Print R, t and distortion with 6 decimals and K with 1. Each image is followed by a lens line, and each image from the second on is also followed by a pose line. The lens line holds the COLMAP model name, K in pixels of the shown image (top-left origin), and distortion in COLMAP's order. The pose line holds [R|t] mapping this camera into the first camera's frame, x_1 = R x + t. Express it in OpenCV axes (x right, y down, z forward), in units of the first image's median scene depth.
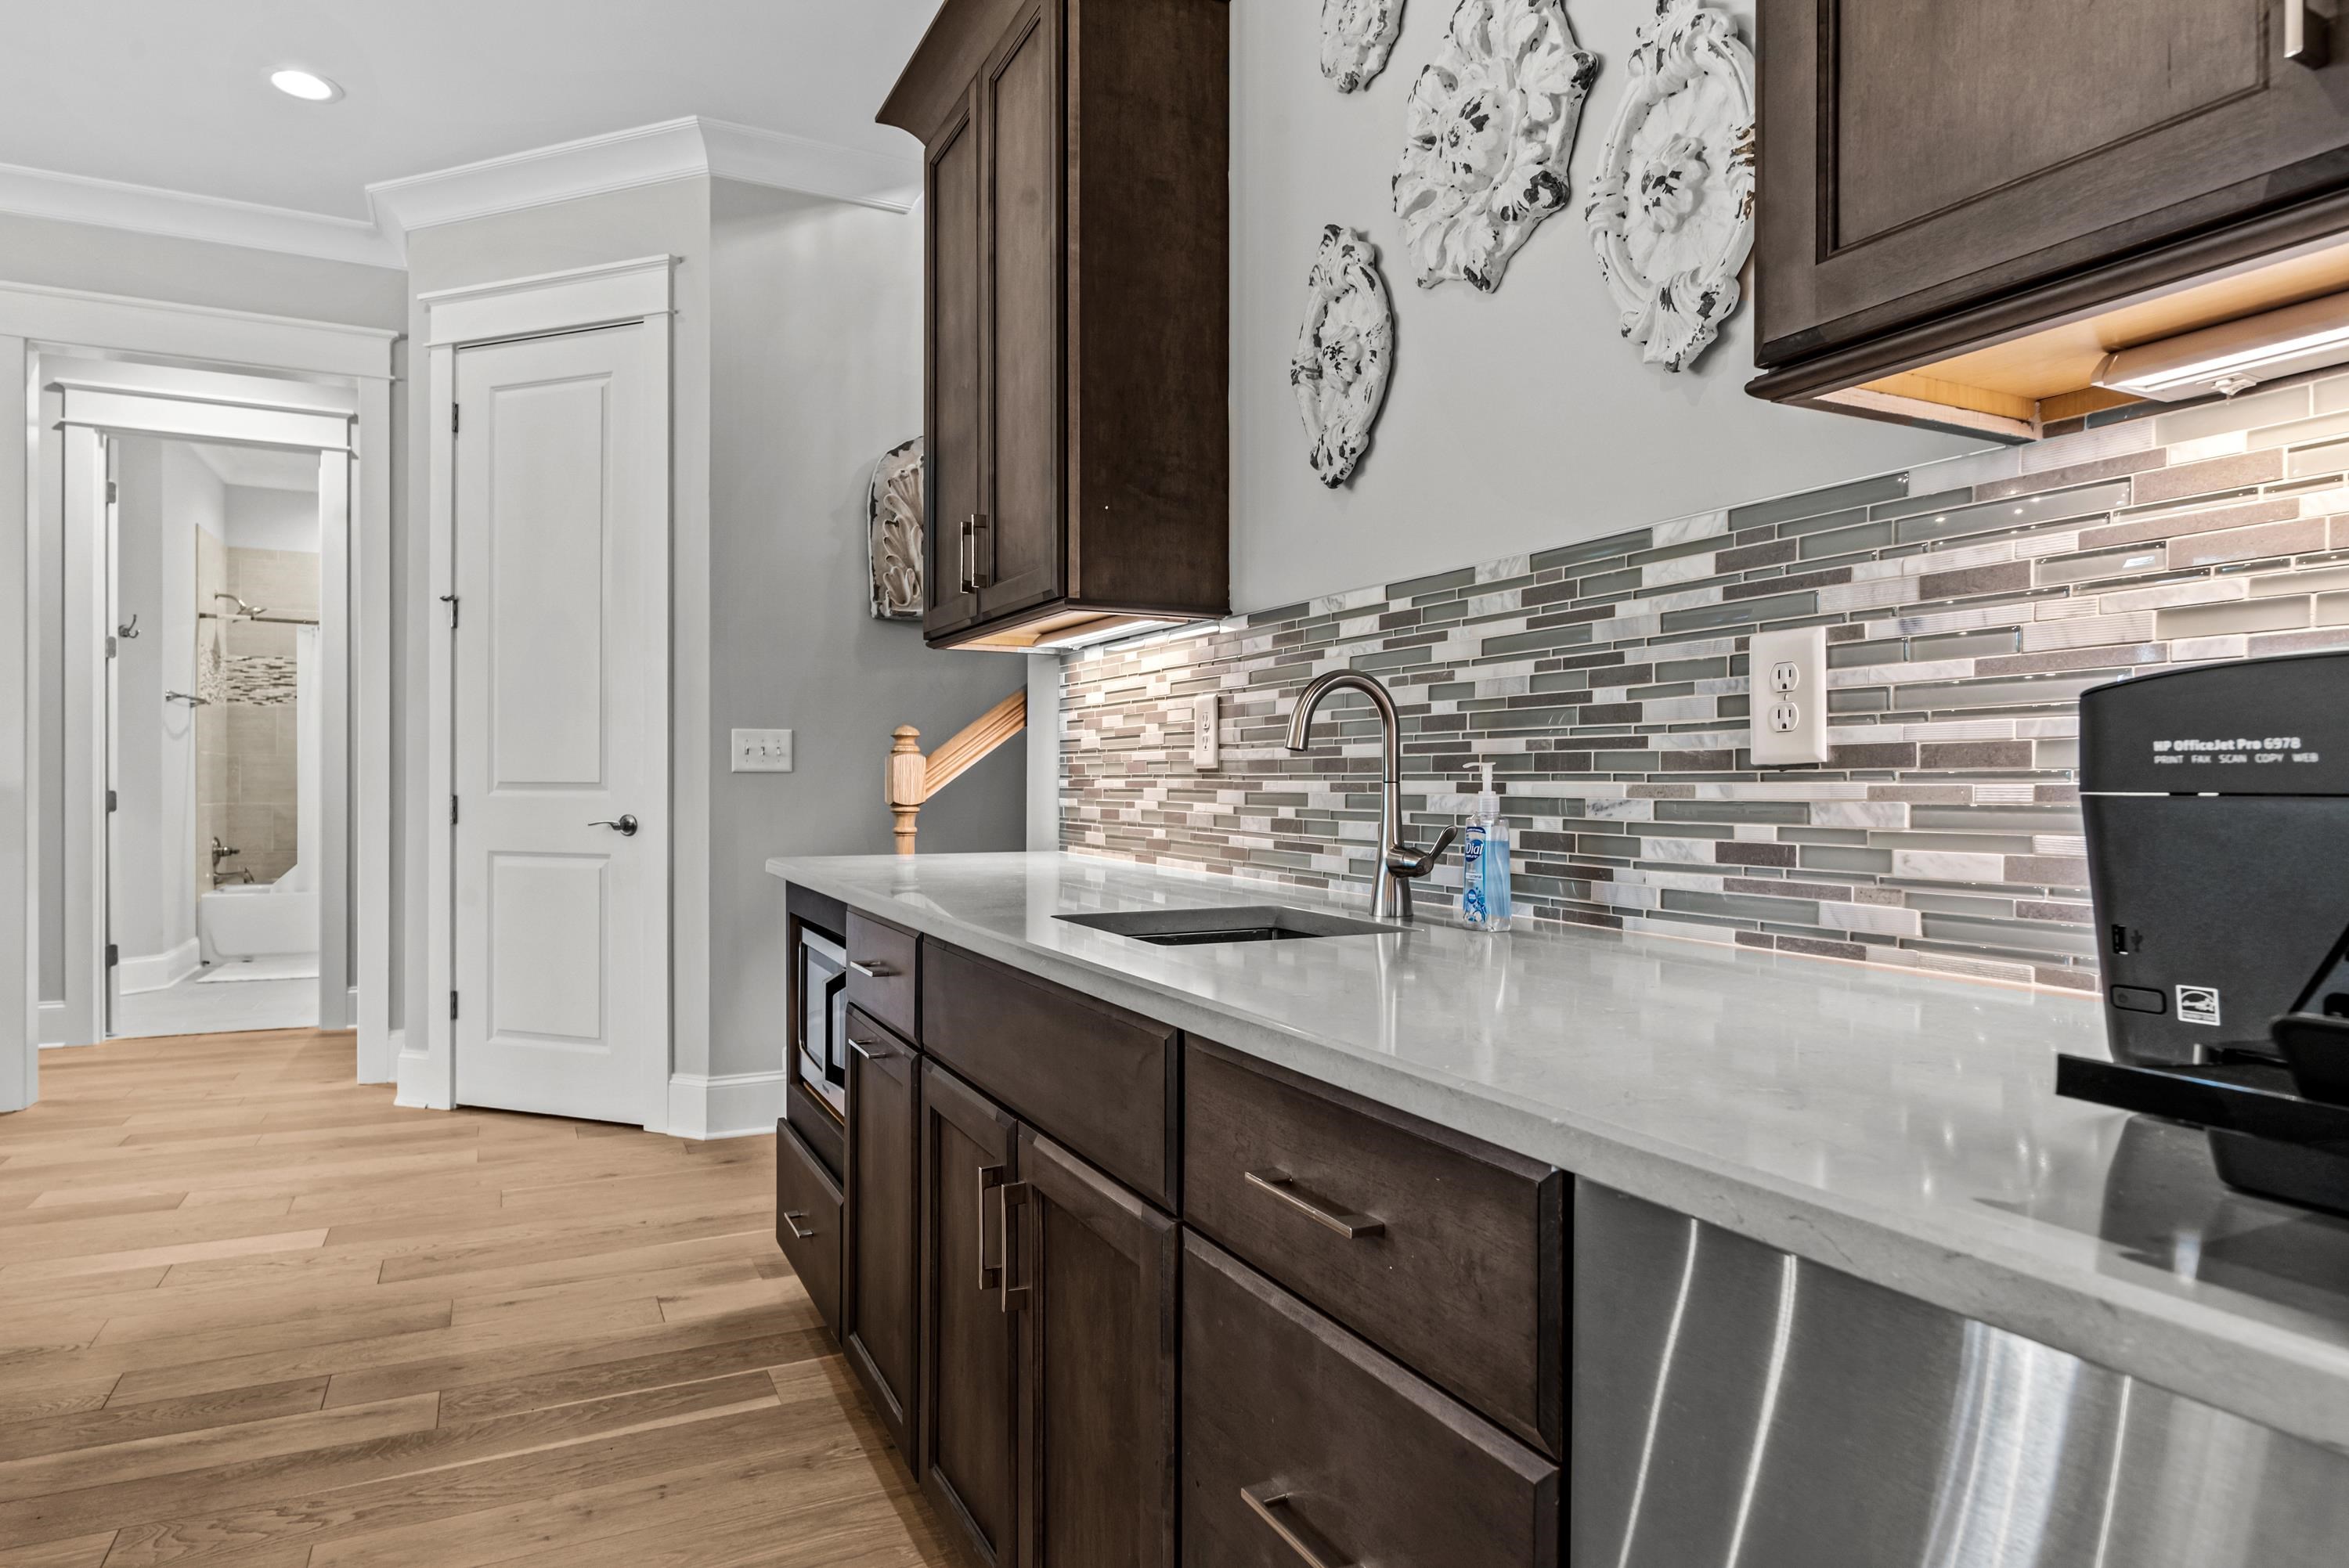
lens RADIAL K [[1357.8, 0, 1163.1], [0, 1357.8, 784.4], [0, 0, 1]] dist [-0.008675, 0.004027]
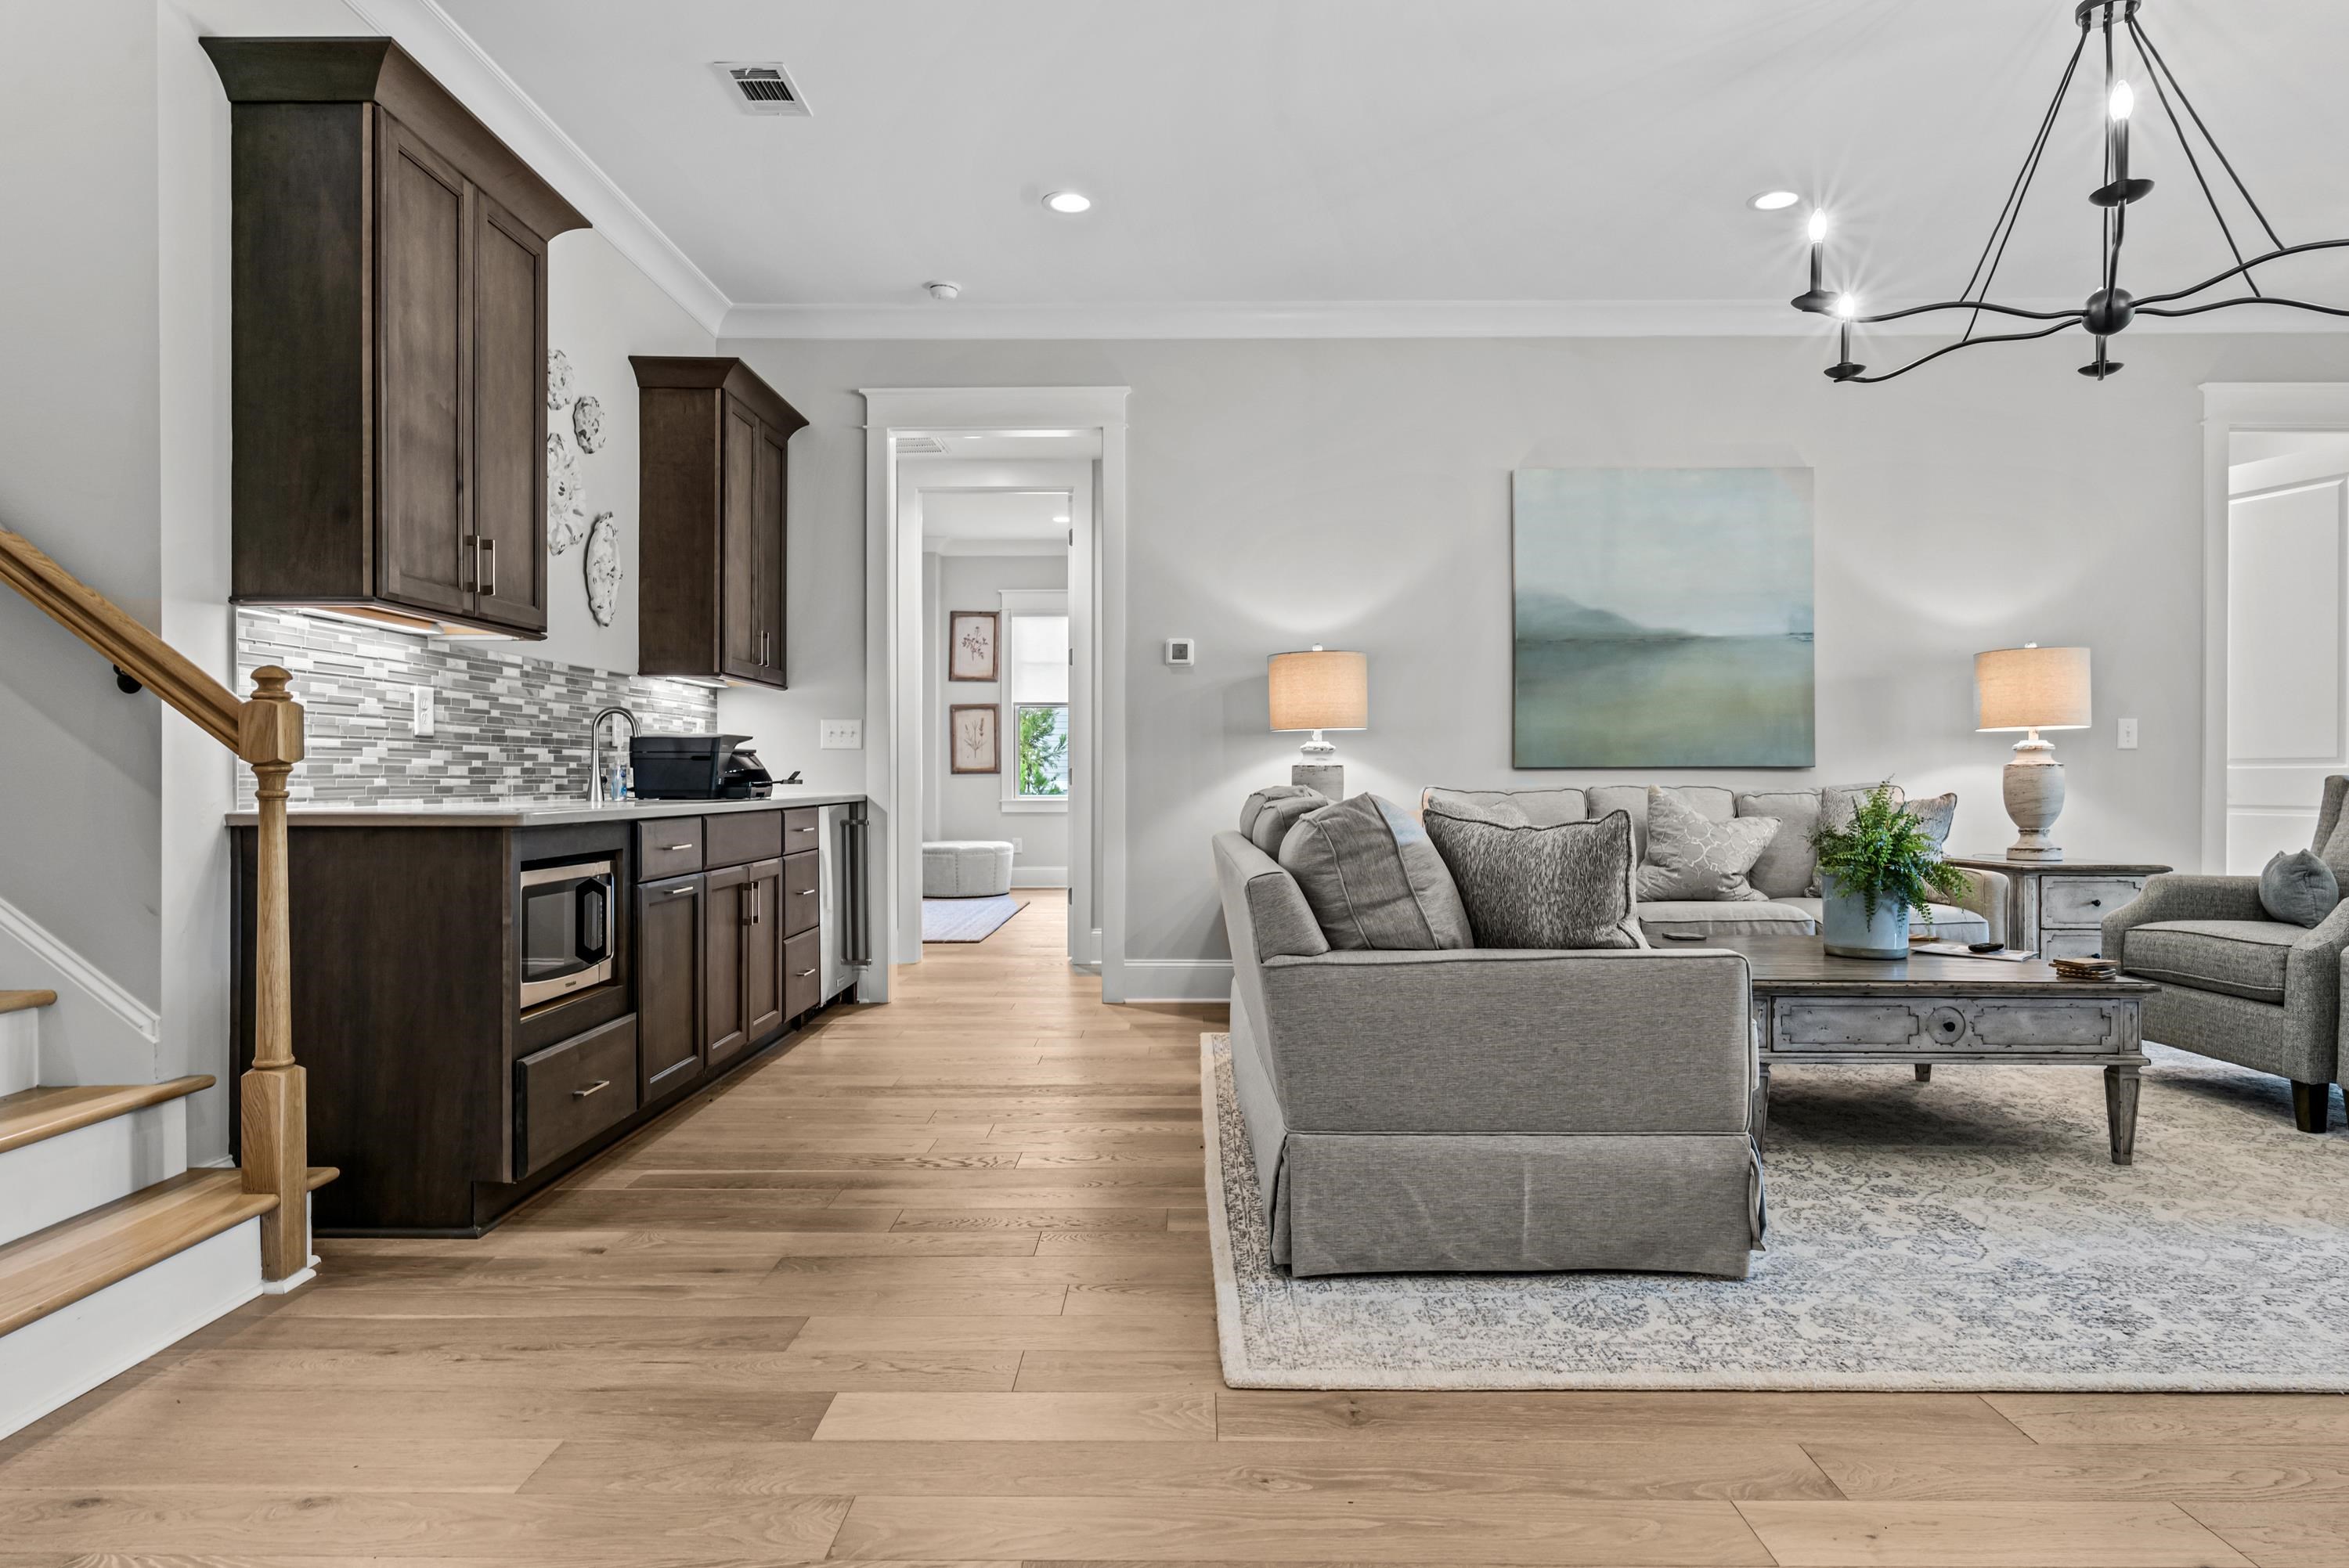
lens RADIAL K [[1357.8, 0, 1167.3], [0, 1357.8, 775.6], [0, 0, 1]] dist [-0.008675, 0.004027]
pose [[-0.889871, -0.003700, 0.456196, -1.471024], [-0.001829, 0.999988, 0.004541, 0.025747], [-0.456208, 0.003207, -0.889868, 2.083104]]
